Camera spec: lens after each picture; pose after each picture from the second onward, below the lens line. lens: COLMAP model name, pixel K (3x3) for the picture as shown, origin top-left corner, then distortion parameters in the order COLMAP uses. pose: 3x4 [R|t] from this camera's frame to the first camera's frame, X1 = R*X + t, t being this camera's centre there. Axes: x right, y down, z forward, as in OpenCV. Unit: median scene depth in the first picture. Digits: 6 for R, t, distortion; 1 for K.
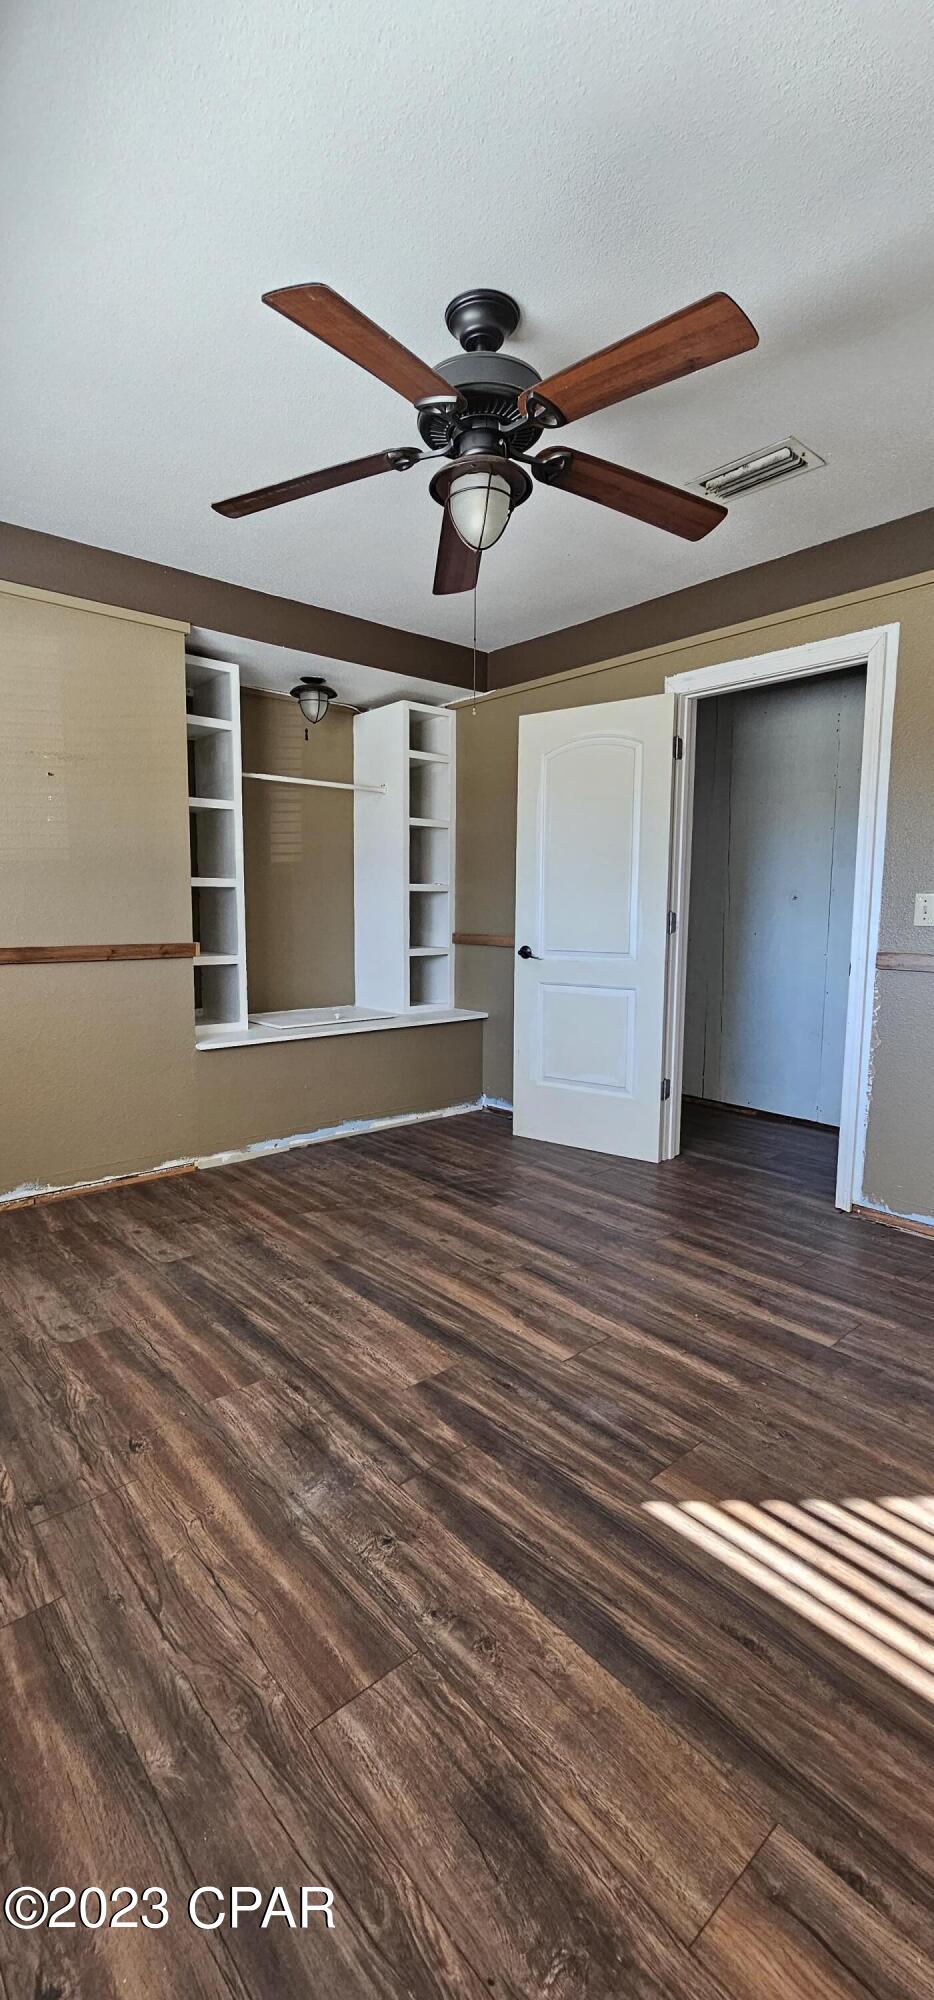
lens RADIAL K [[824.6, 0, 454.2], [0, 824.6, 983.6], [0, 0, 1]] dist [-0.001402, 0.000232]
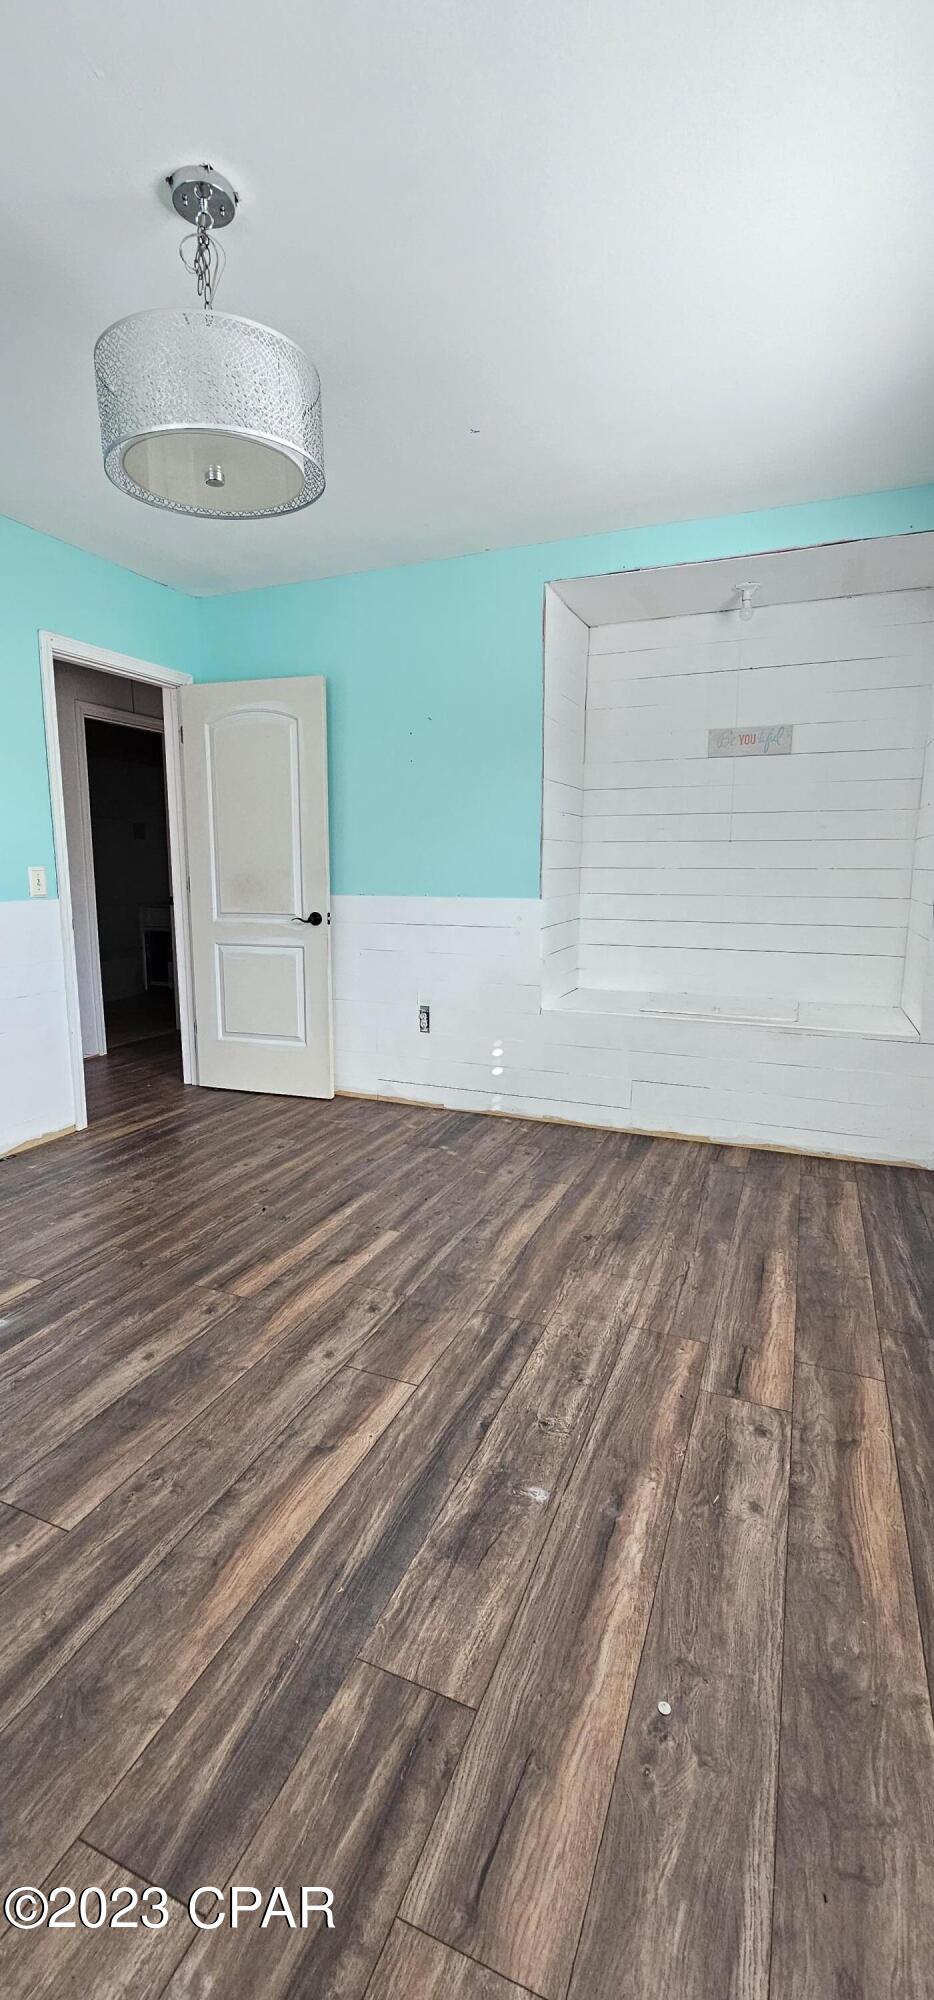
lens RADIAL K [[824.6, 0, 447.2], [0, 824.6, 1000.3], [0, 0, 1]] dist [-0.001402, 0.000232]
pose [[-0.433133, -0.151085, 0.888577, -0.659851], [0.091321, 0.973422, 0.210026, -0.108280], [-0.896692, 0.172115, -0.407823, 0.925816]]
